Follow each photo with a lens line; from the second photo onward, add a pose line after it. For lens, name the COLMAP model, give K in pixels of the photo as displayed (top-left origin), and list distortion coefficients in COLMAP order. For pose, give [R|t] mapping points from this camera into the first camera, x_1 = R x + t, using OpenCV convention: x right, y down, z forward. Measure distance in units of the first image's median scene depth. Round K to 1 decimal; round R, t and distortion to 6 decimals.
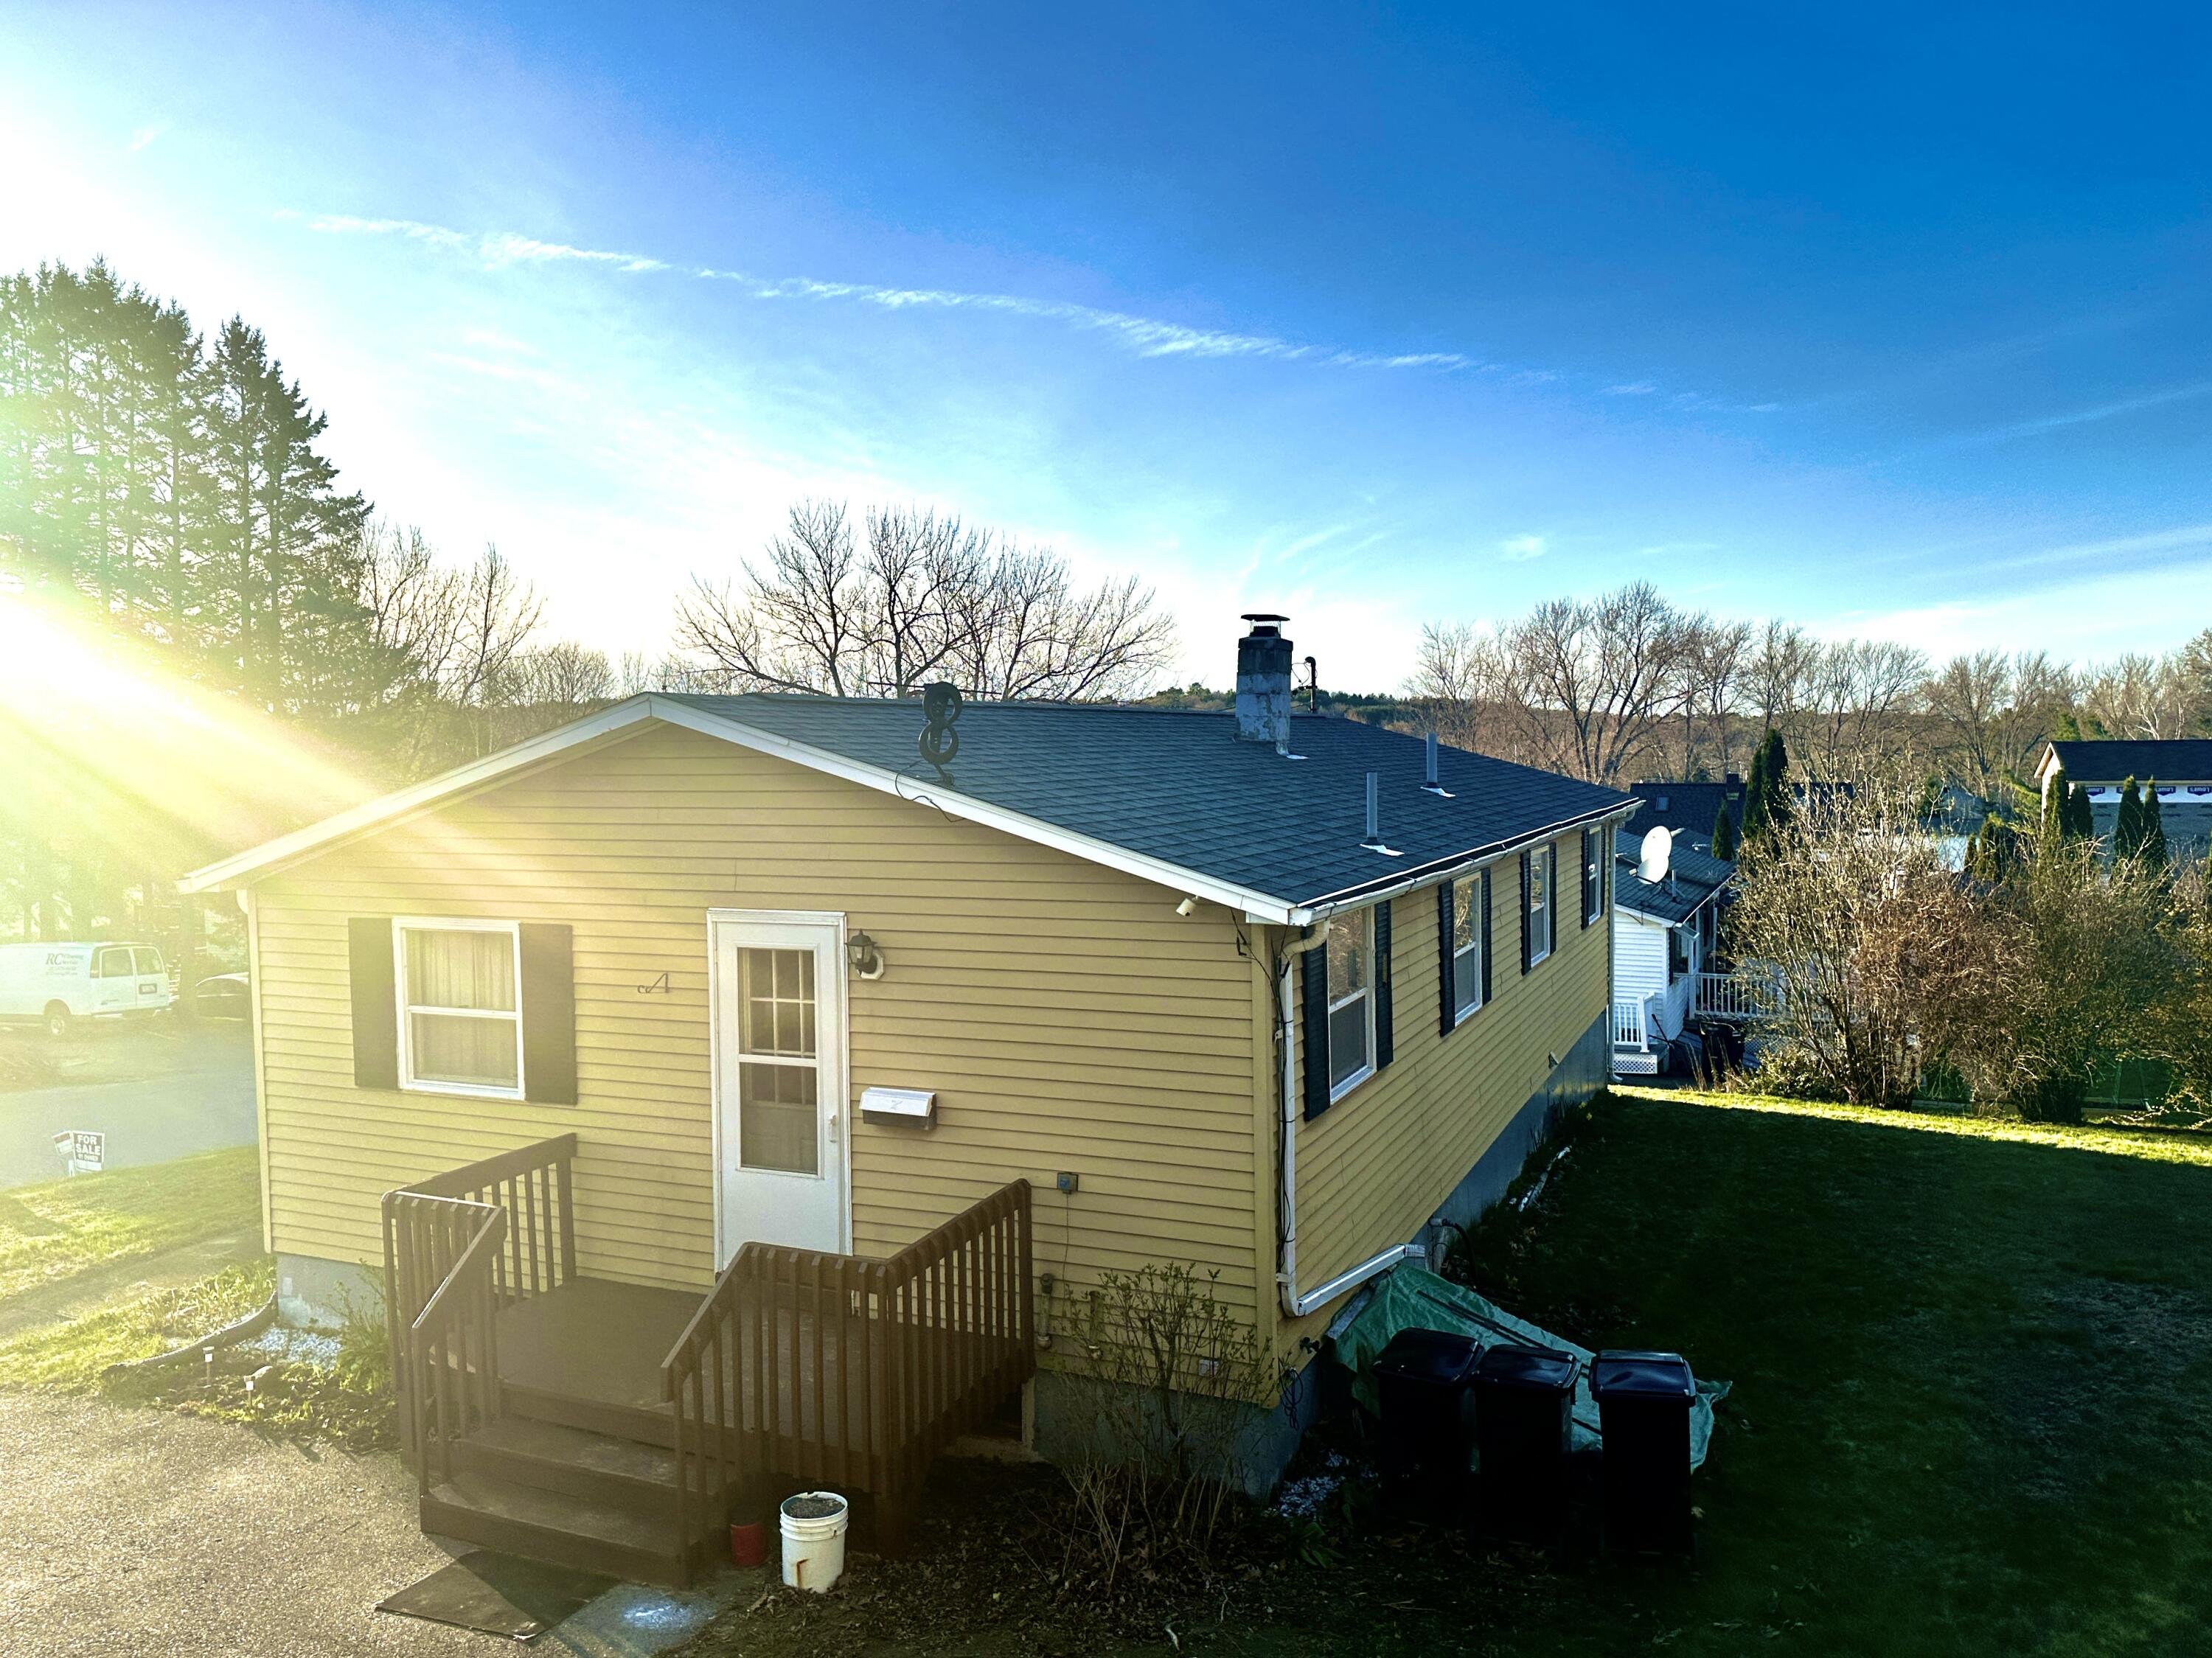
lens RADIAL K [[1602.7, 0, 1108.7], [0, 1602.7, 873.4], [0, 0, 1]] dist [-0.005185, -0.007888]
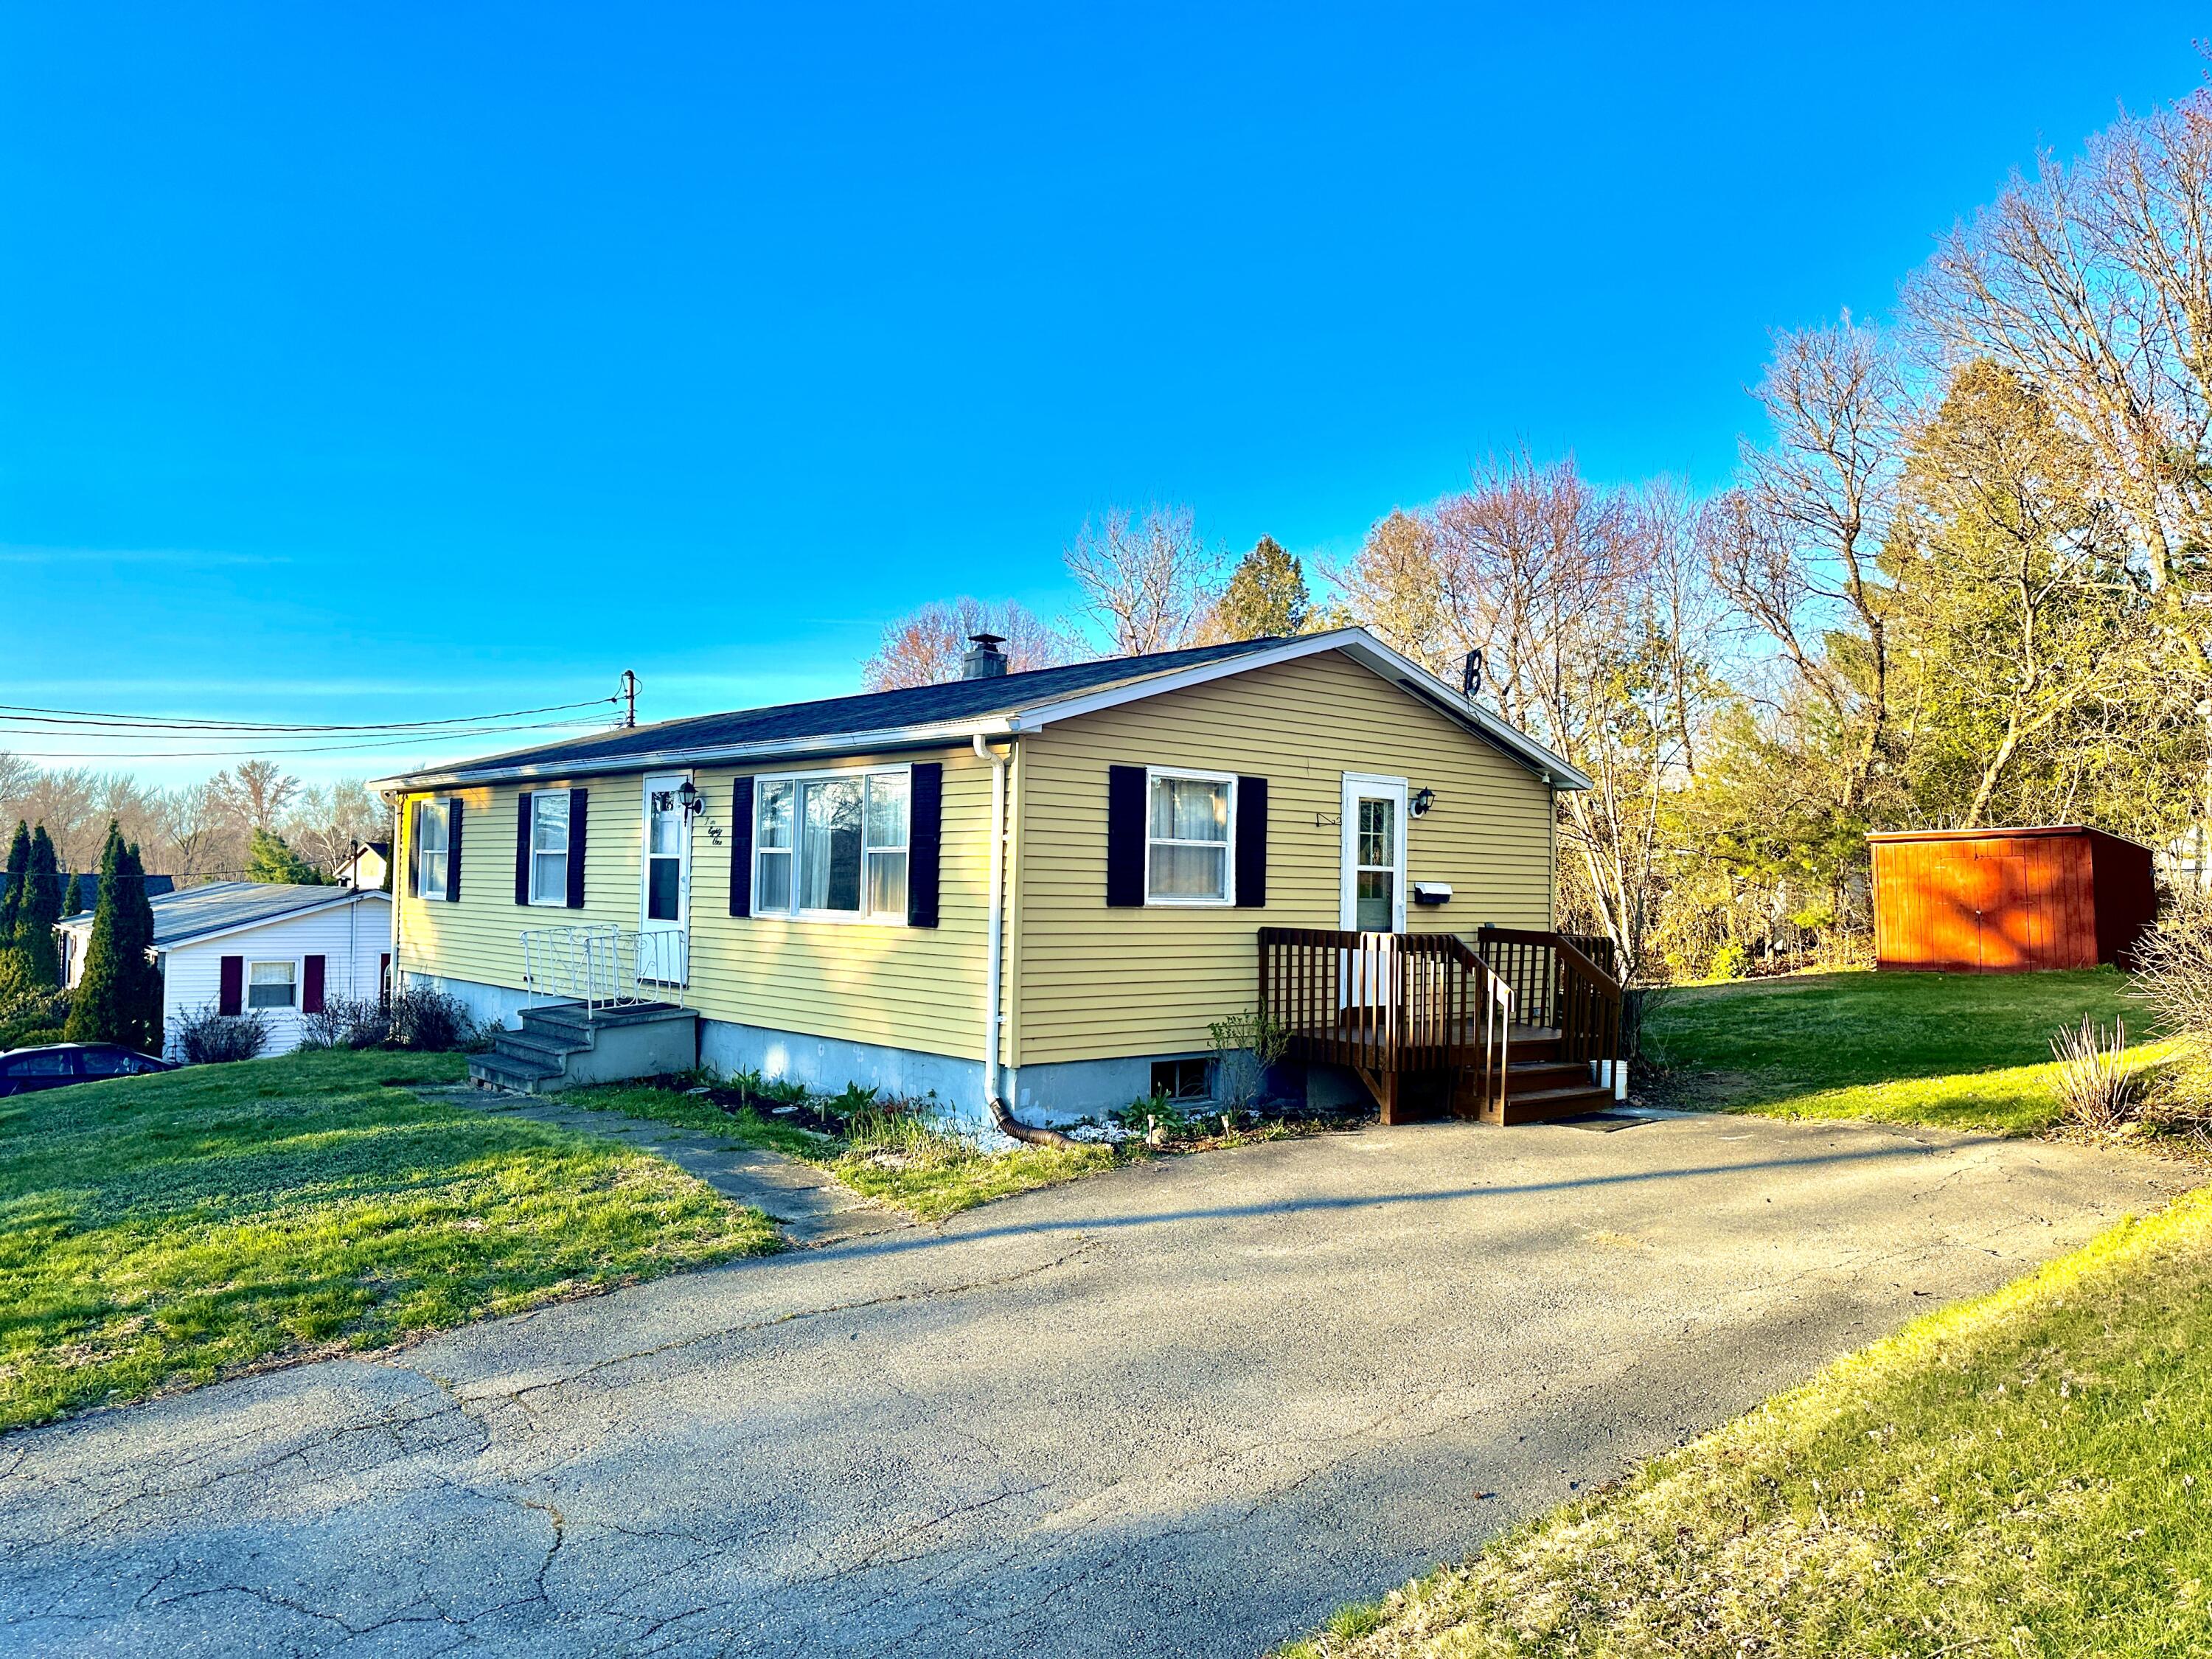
lens RADIAL K [[1541.6, 0, 1106.0], [0, 1541.6, 829.5], [0, 0, 1]] dist [-0.000982, -0.001125]
pose [[0.441960, 0.057872, 0.895166, -1.705458], [0.038064, 0.995808, -0.083171, 0.195528], [-0.896227, 0.070832, 0.437905, 0.558995]]
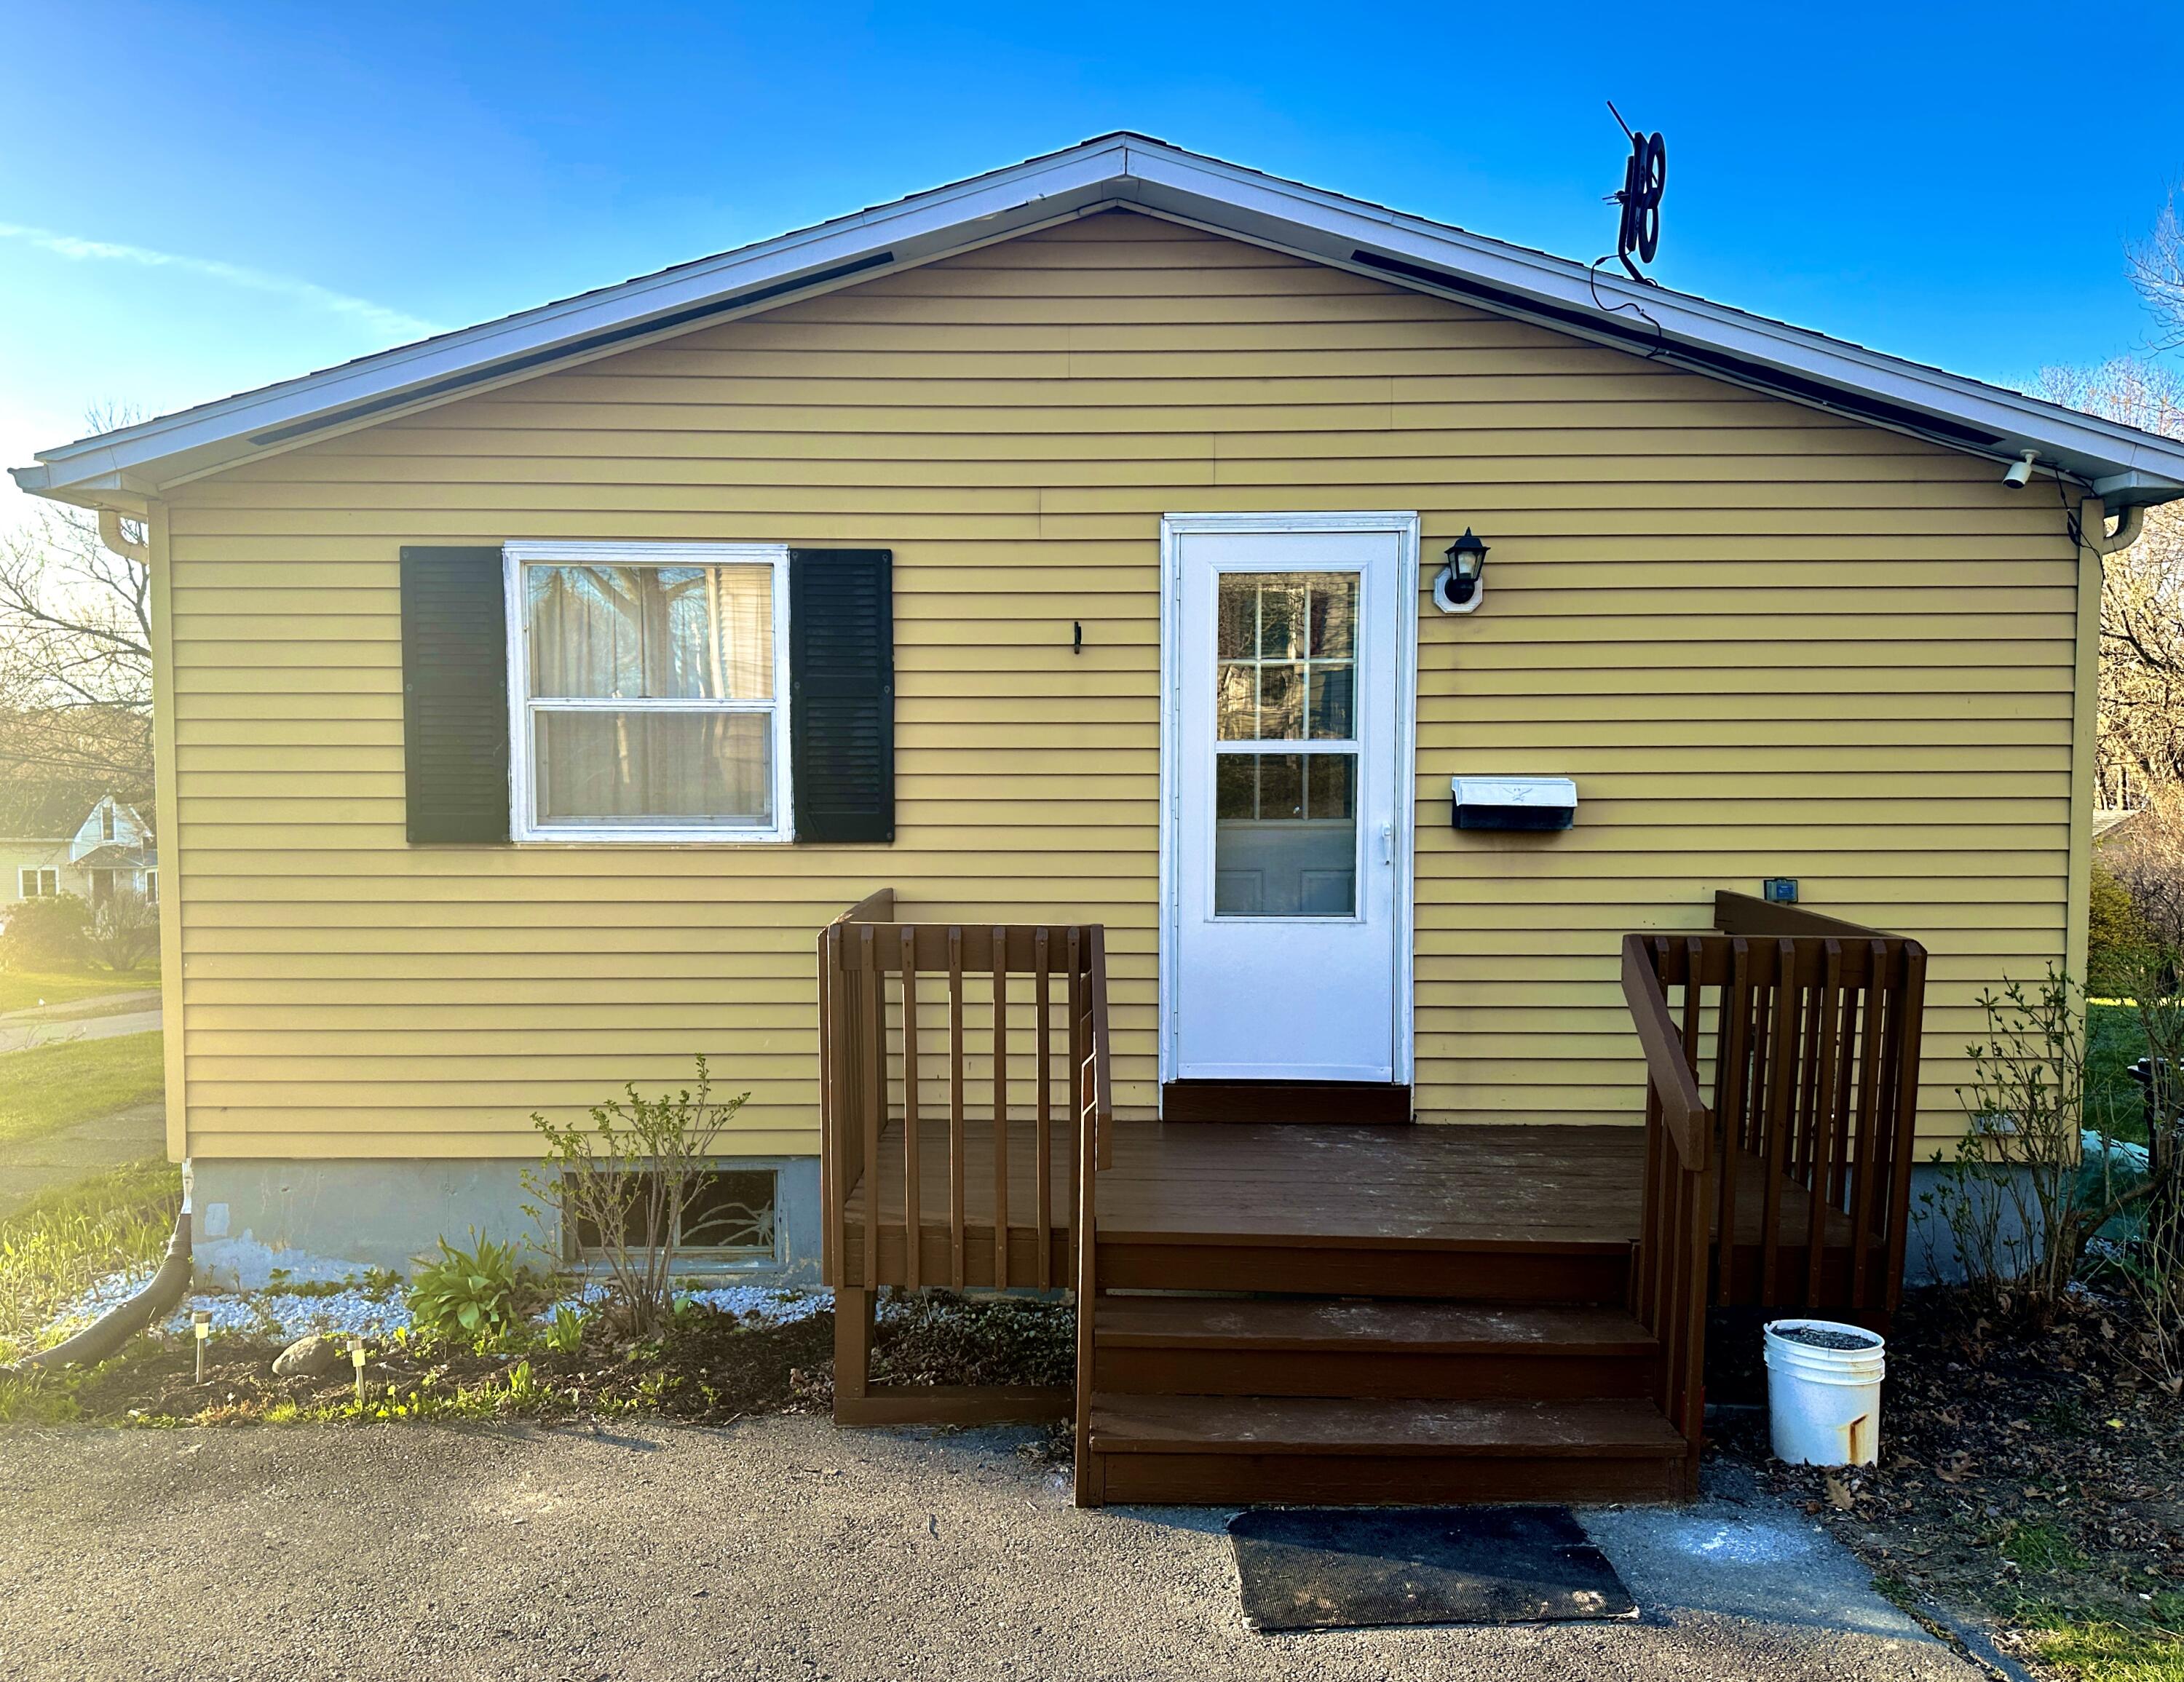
lens RADIAL K [[1622.2, 0, 1037.2], [0, 1622.2, 885.1], [0, 0, 1]] dist [0.043694, -0.002578]
pose [[0.923454, -0.007506, 0.383636, -0.554043], [0.012296, 0.999874, -0.010034, 0.177978], [-0.383512, 0.013983, 0.923430, 0.423414]]
